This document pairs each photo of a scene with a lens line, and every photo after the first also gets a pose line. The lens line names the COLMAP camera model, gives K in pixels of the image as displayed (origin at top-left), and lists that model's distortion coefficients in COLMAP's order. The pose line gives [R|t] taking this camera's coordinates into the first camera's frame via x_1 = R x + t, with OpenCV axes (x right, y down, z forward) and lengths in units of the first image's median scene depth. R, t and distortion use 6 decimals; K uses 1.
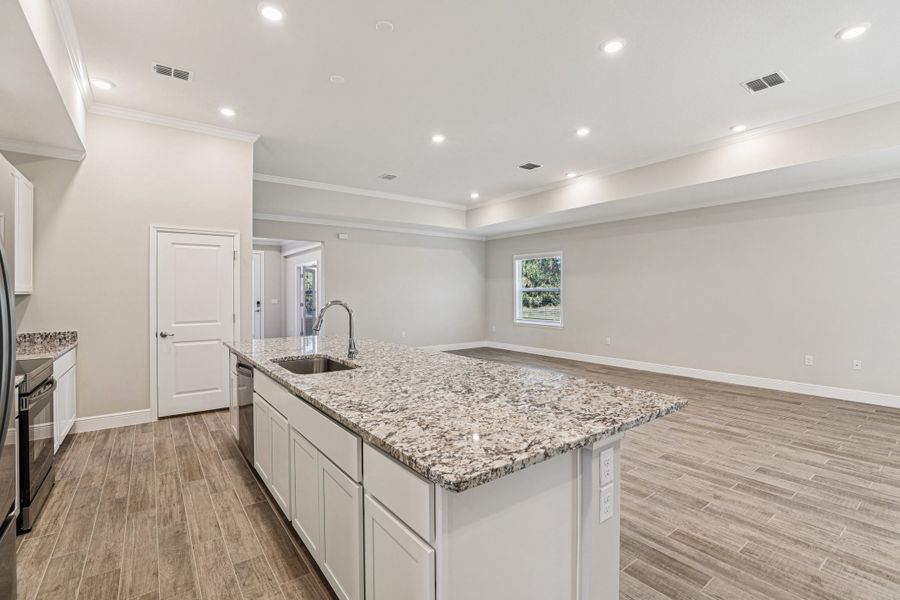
lens RADIAL K [[407.2, 0, 448.3], [0, 407.2, 295.1], [0, 0, 1]] dist [-0.049278, 0.000186]
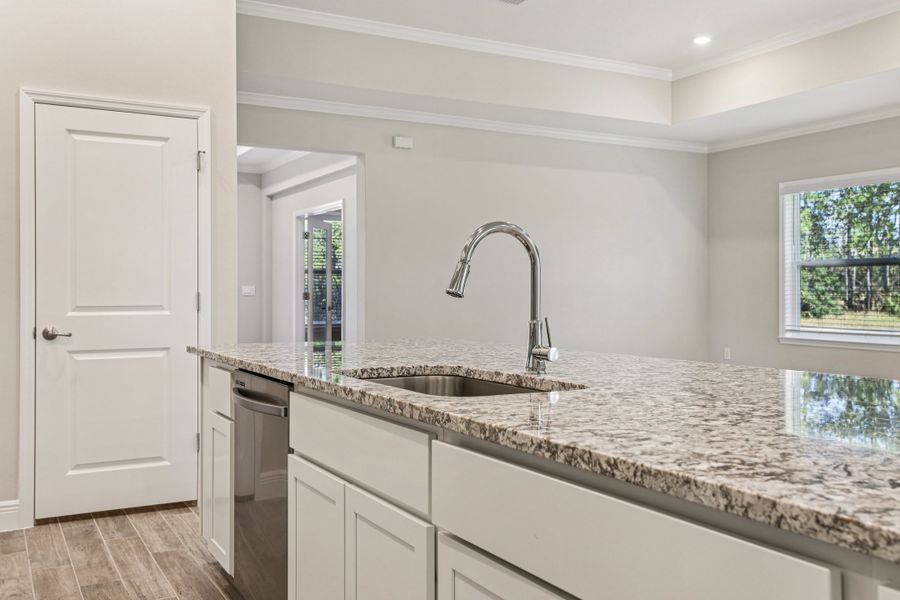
lens RADIAL K [[844.9, 0, 450.0], [0, 844.9, 300.0], [0, 0, 1]] dist [0.014454, 0.004758]
pose [[0.989569, 0.004582, -0.143986, -0.119284], [-0.003823, 0.999977, 0.005548, 0.048320], [0.144008, -0.004940, 0.989564, 0.106577]]
